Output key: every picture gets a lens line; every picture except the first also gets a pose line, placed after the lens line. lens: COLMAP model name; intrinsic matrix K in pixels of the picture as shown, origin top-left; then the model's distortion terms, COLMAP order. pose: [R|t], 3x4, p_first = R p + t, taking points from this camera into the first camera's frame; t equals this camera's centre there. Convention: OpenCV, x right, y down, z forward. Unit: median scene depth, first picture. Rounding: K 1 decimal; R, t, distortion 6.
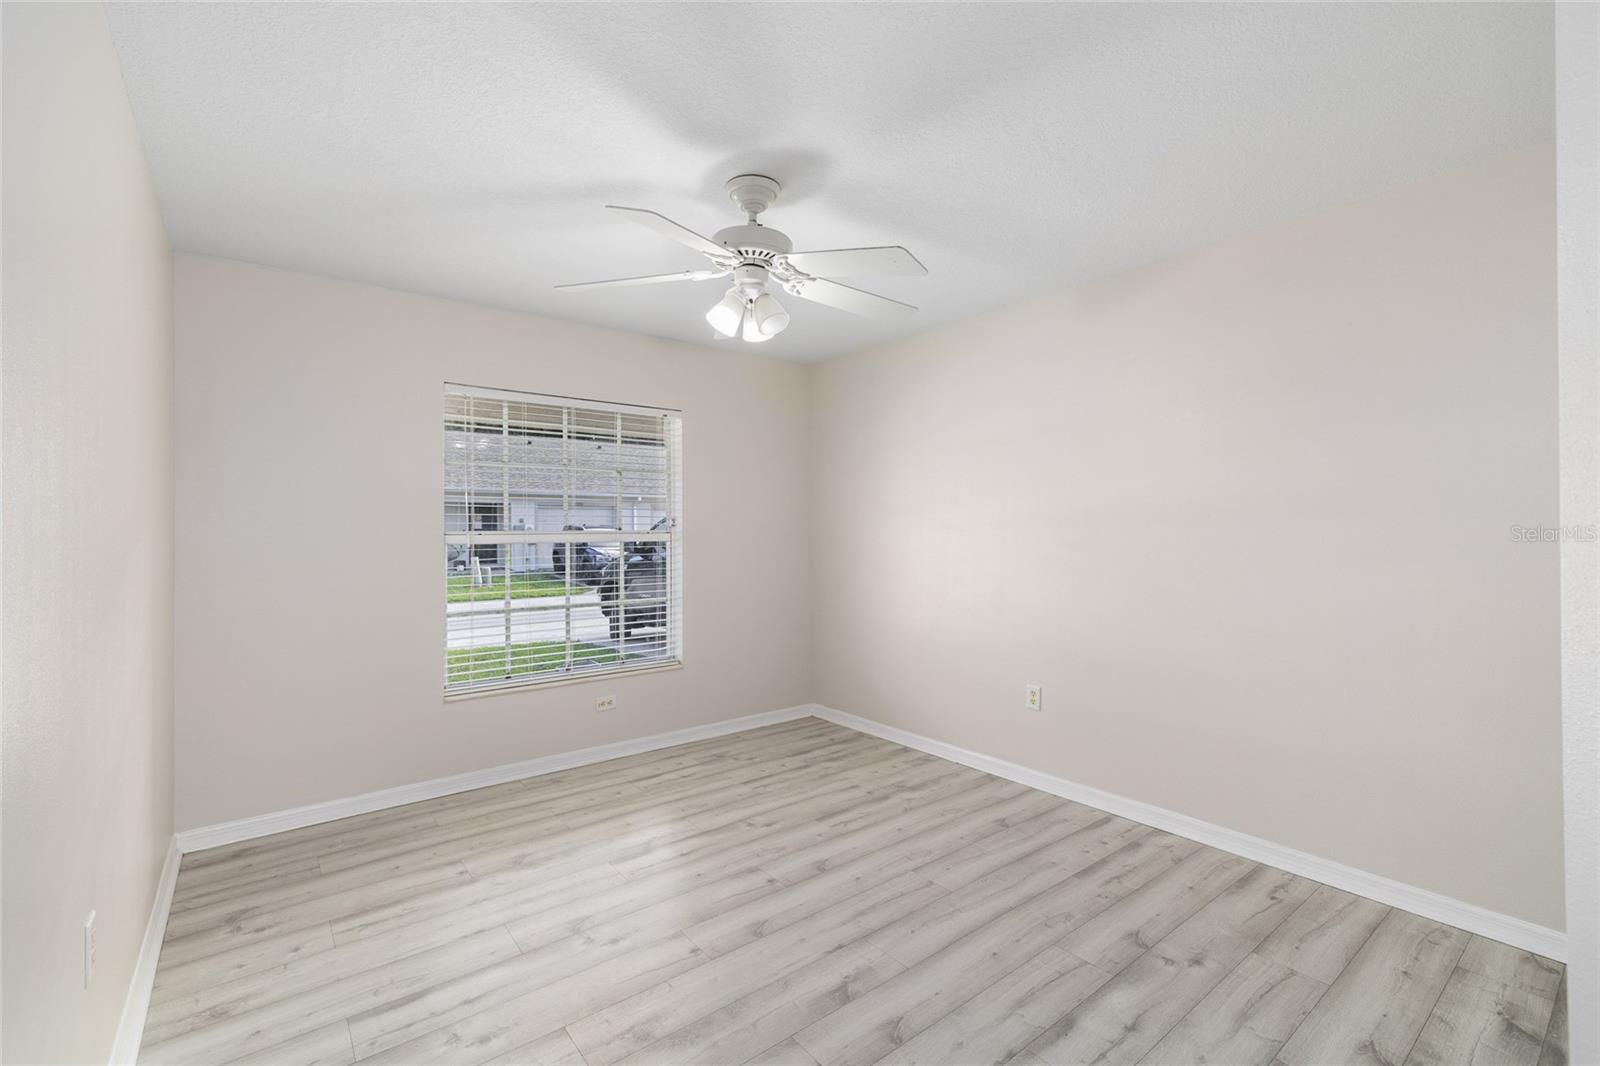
lens RADIAL K [[694.5, 0, 801.5], [0, 694.5, 529.8], [0, 0, 1]] dist [0.001760, 0.000162]
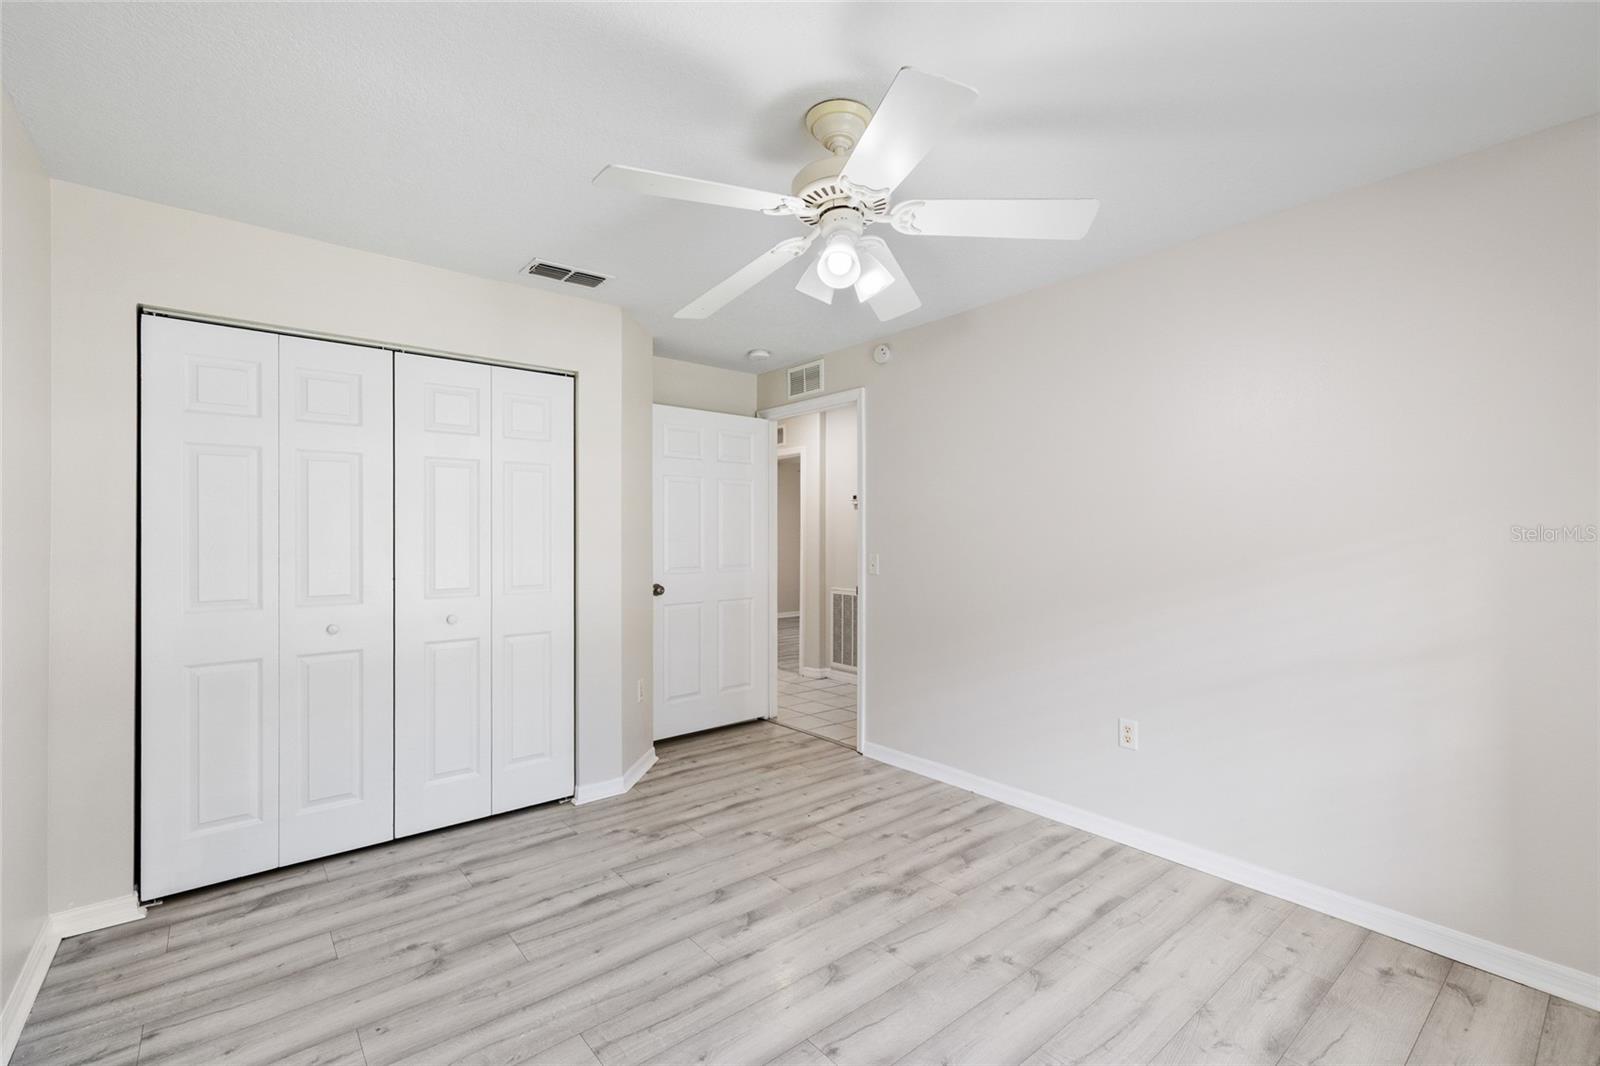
lens RADIAL K [[694.5, 0, 801.5], [0, 694.5, 529.8], [0, 0, 1]] dist [0.001760, 0.000162]
pose [[-0.999693, 0.008312, -0.023353, -0.003641], [0.008435, 0.999951, -0.005170, -0.002141], [0.023308, -0.005365, -0.999714, 2.051502]]
